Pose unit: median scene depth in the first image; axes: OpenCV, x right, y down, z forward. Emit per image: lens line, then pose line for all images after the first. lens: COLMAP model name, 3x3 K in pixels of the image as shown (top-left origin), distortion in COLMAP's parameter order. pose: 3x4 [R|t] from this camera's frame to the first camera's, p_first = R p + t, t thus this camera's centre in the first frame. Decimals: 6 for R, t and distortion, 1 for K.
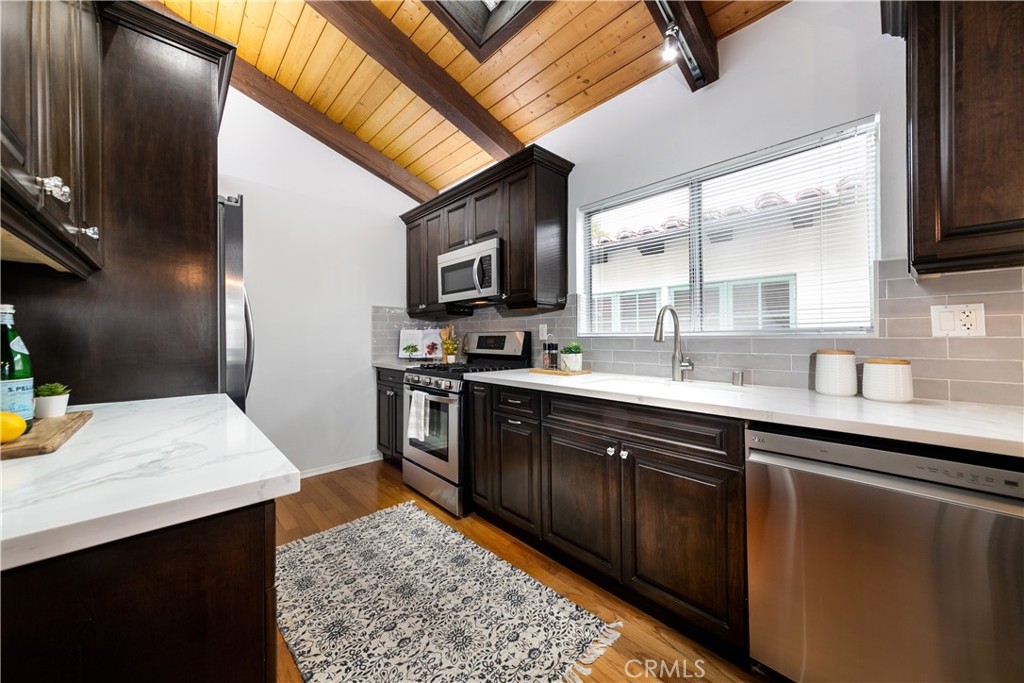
lens RADIAL K [[363.9, 0, 517.7], [0, 363.9, 337.7], [0, 0, 1]] dist [-0.000777, -0.000076]
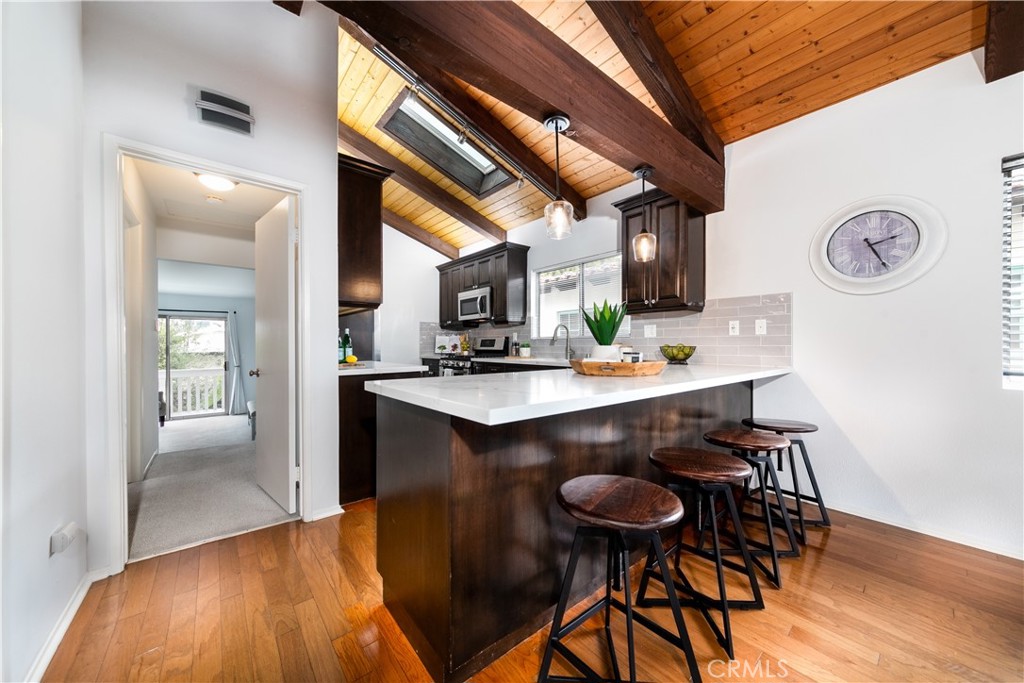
lens RADIAL K [[363.9, 0, 517.7], [0, 363.9, 337.7], [0, 0, 1]] dist [-0.000777, -0.000076]
pose [[0.998379, -0.000471, -0.056917, 0.171846], [-0.000778, 0.999760, -0.021908, 0.025747], [0.056913, 0.021917, 0.998139, -0.754979]]
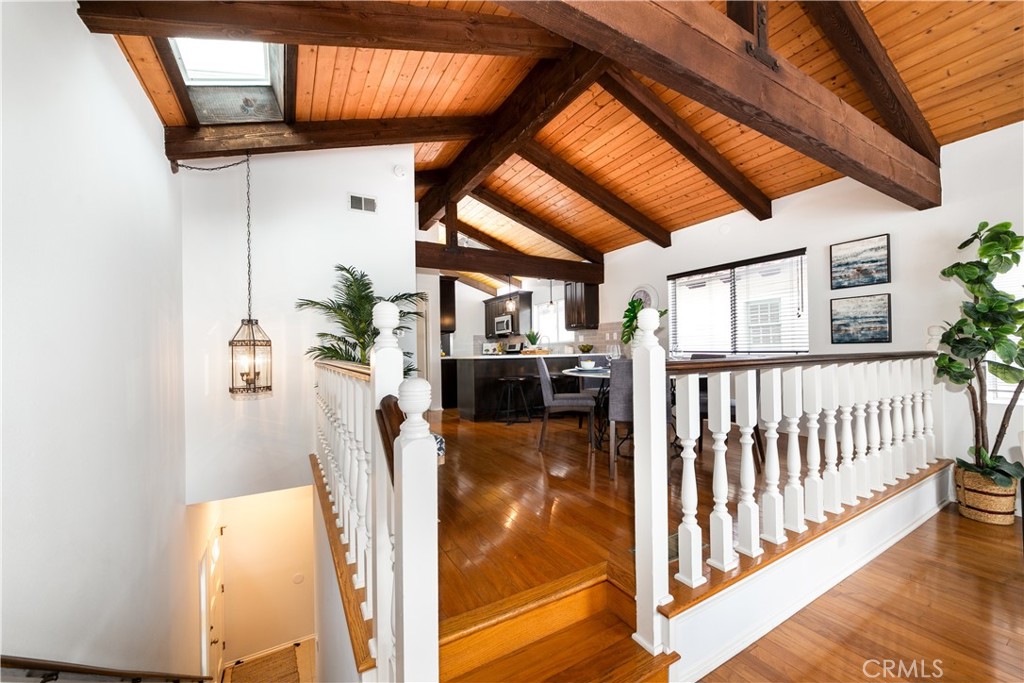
lens RADIAL K [[391.7, 0, 516.6], [0, 391.7, 349.5], [0, 0, 1]] dist [-0.001200, -0.000019]
pose [[0.973839, -0.015550, -0.226707, 0.699497], [0.013164, 0.999841, -0.012033, 0.074188], [0.226858, 0.008734, 0.973889, -2.148562]]
